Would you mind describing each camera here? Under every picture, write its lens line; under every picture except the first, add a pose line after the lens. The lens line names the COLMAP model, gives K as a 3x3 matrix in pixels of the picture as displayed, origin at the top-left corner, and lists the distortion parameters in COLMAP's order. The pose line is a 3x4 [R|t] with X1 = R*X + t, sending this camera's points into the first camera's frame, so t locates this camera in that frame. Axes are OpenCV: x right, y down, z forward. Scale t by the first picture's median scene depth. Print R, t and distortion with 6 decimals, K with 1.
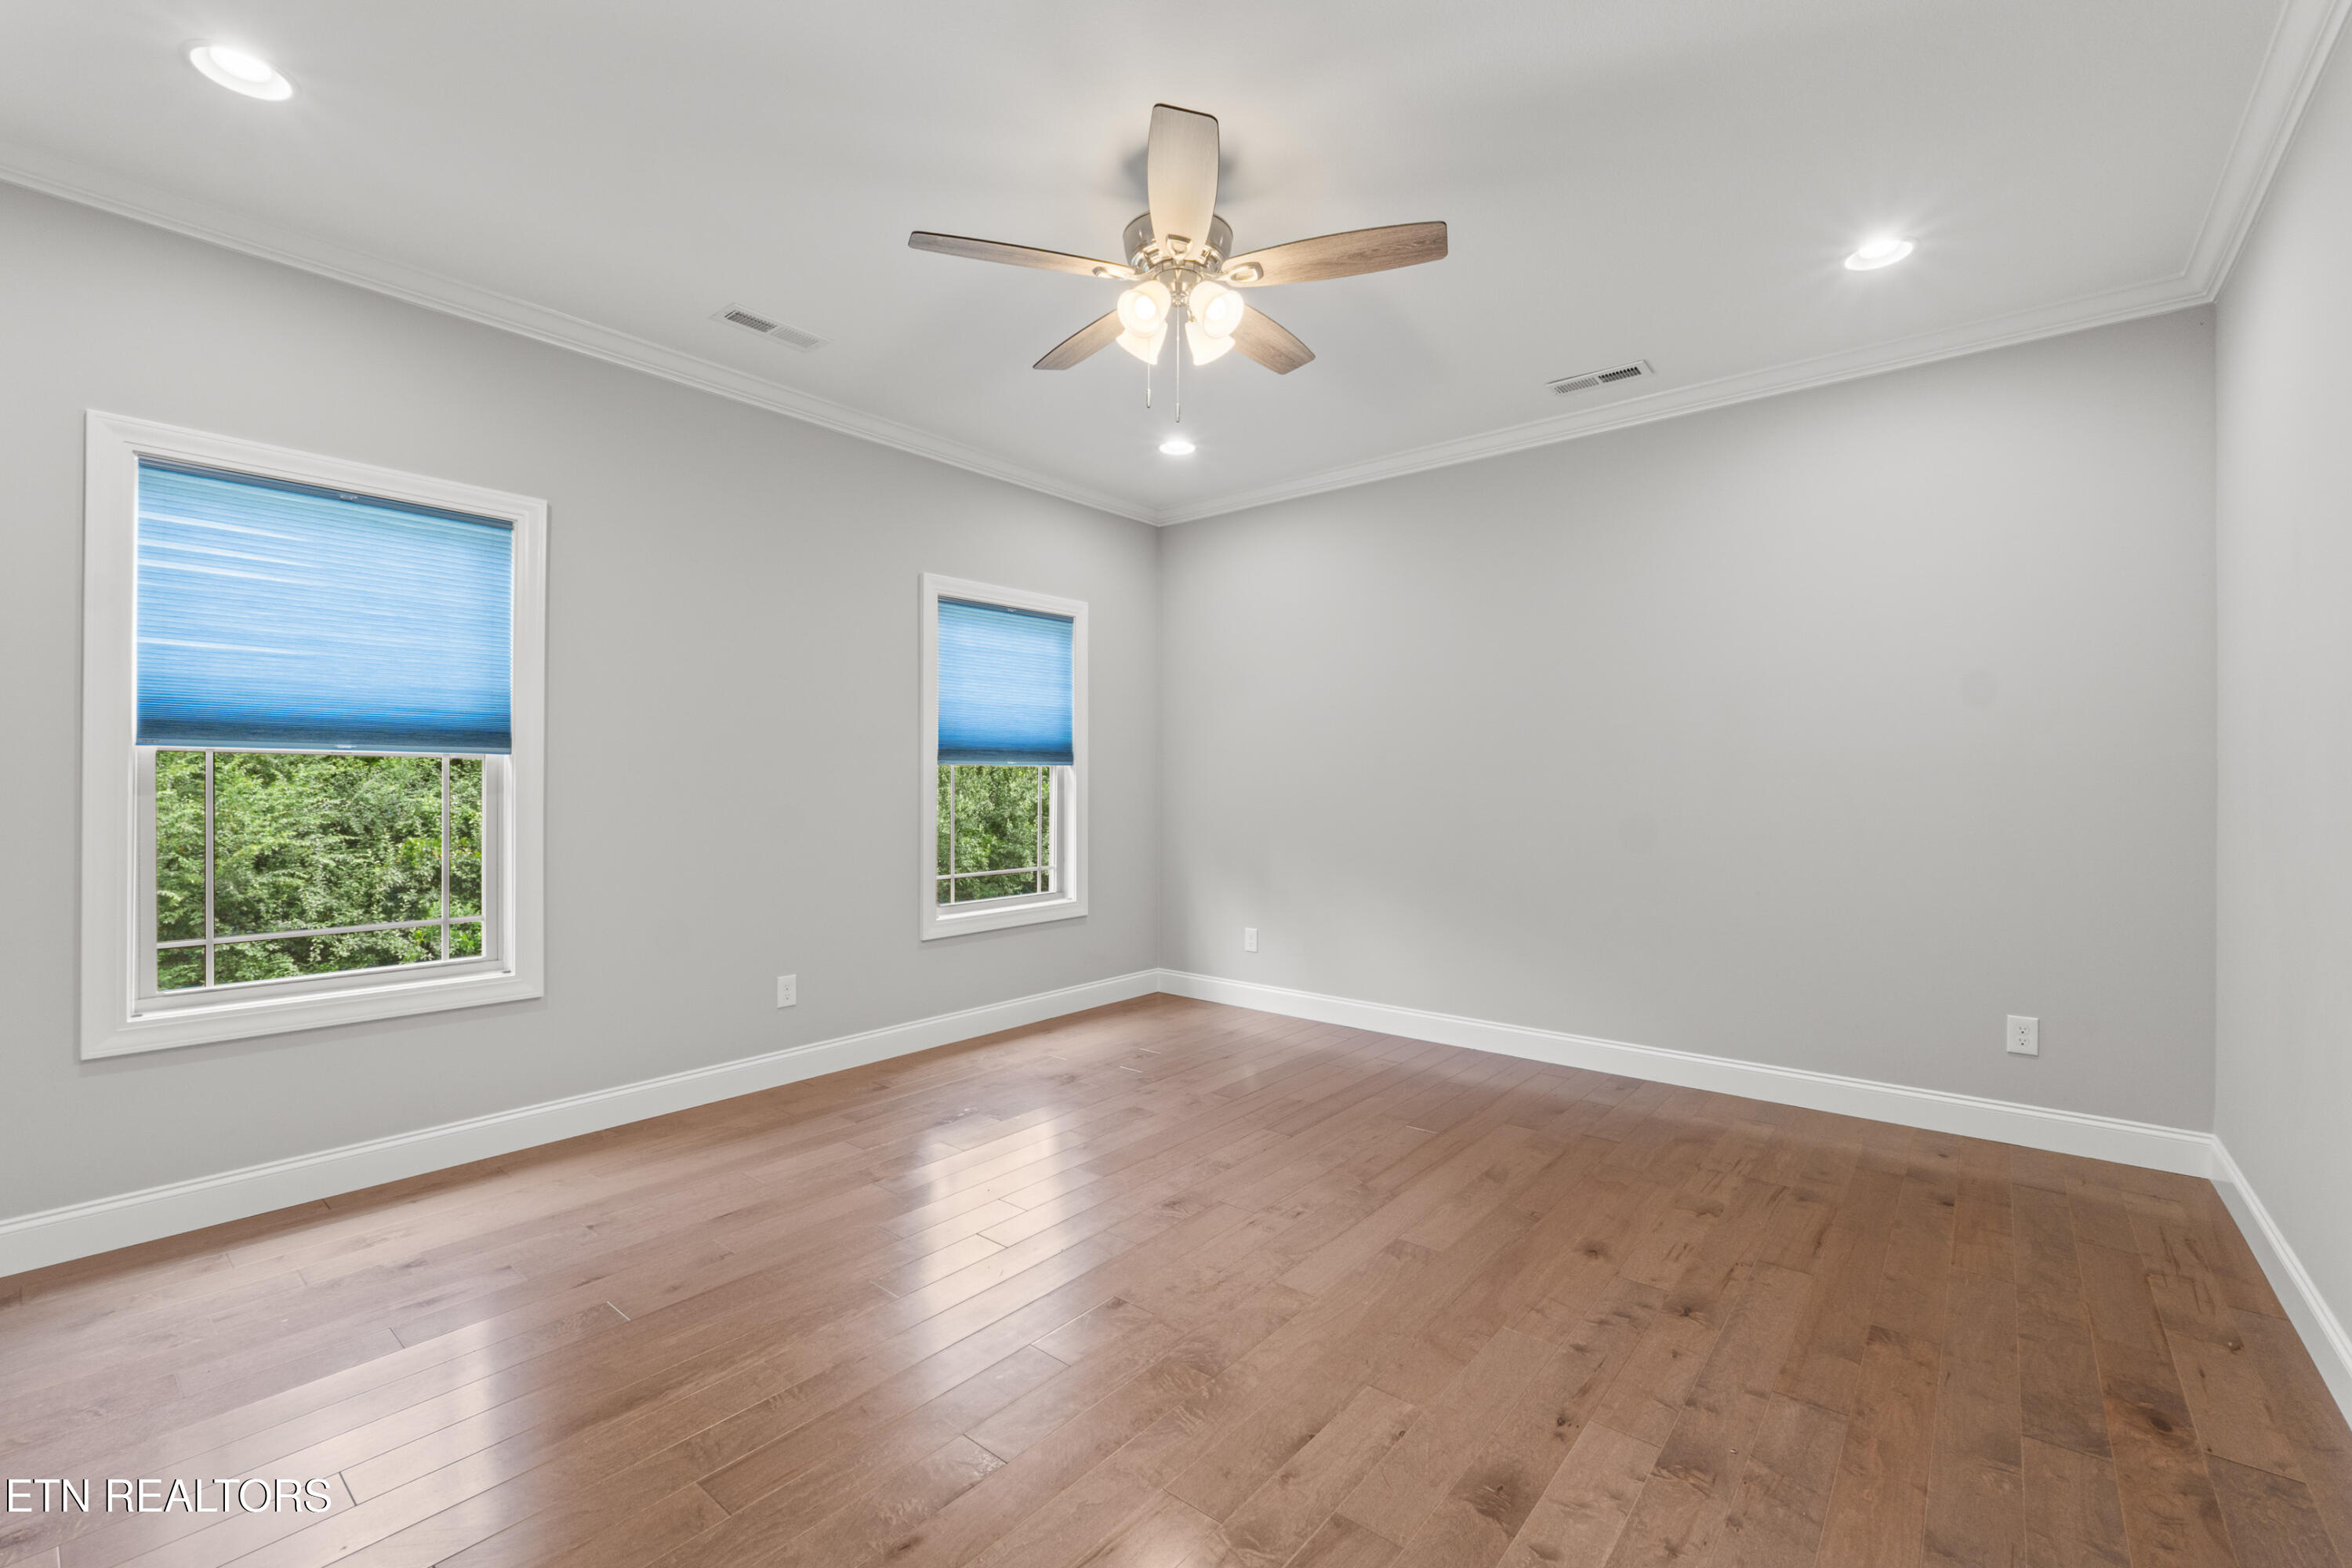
lens RADIAL K [[994.5, 0, 1177.5], [0, 994.5, 778.9], [0, 0, 1]] dist [-0.002847, -0.000189]
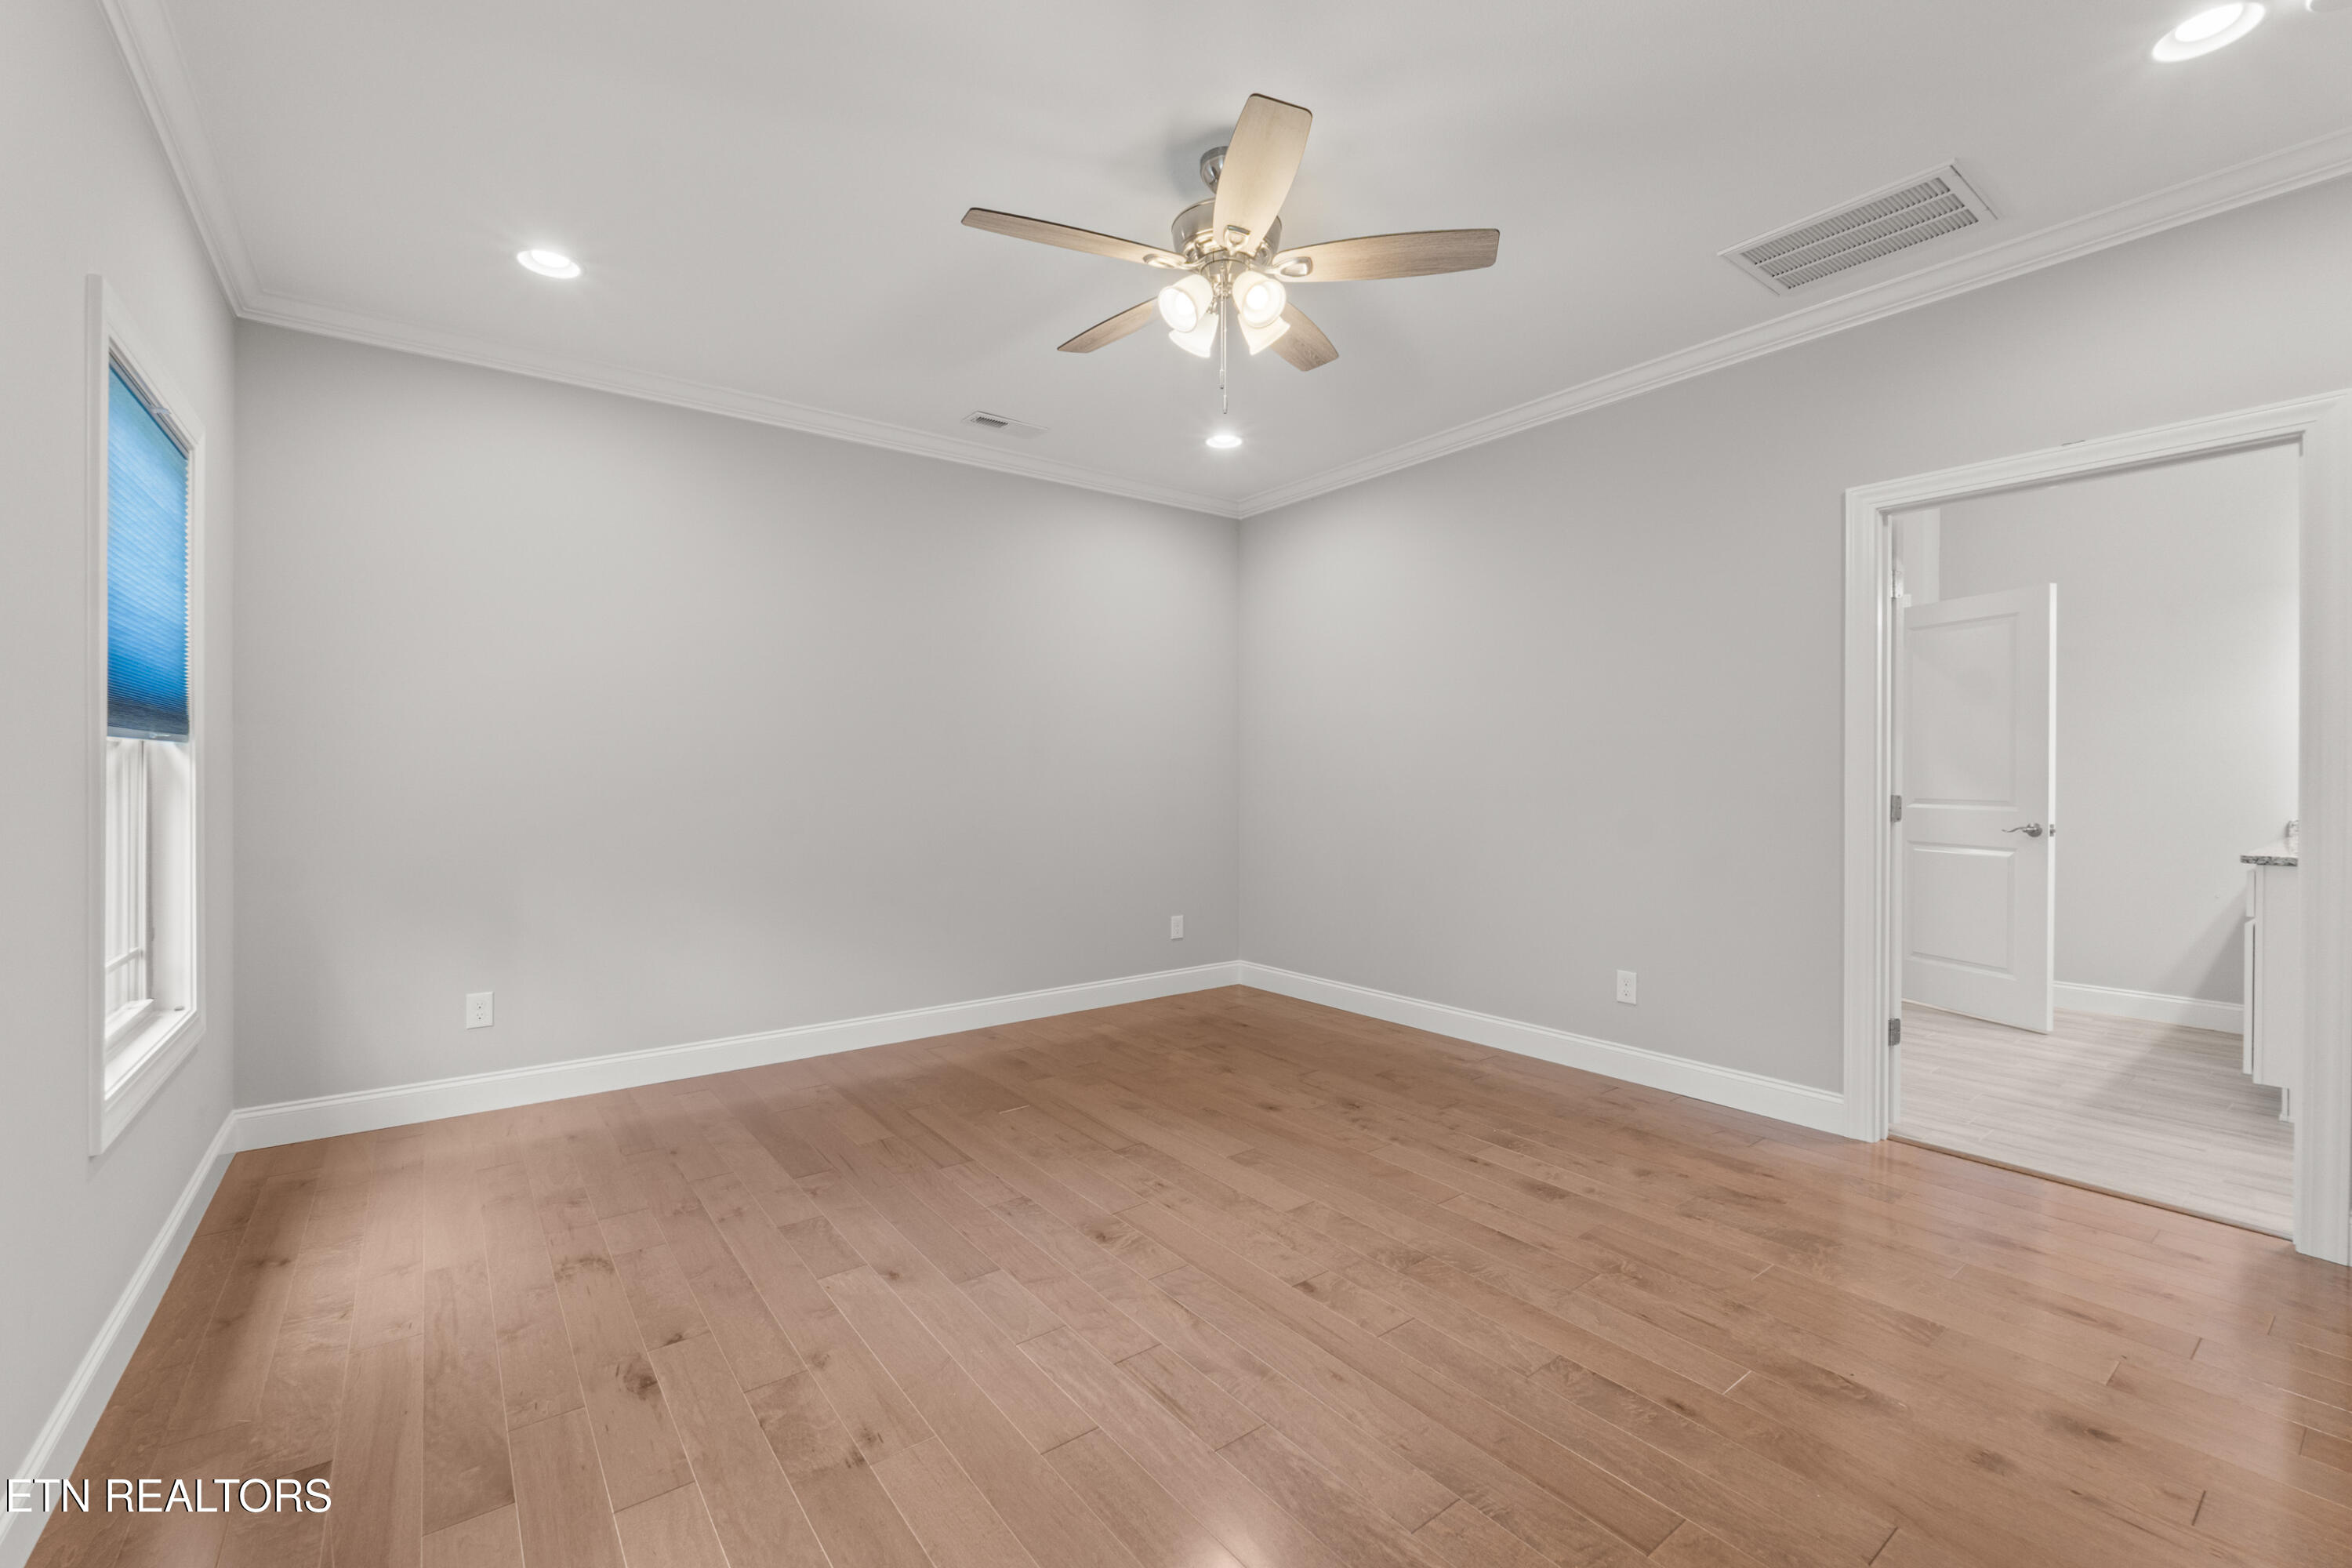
lens RADIAL K [[980.1, 0, 1176.0], [0, 980.1, 784.0], [0, 0, 1]] dist [-0.001359, -0.000320]
pose [[0.229994, -0.010067, 0.973140, -0.880659], [-0.002165, 0.999939, 0.010856, 0.000959], [-0.973190, -0.004603, 0.229958, 0.744678]]
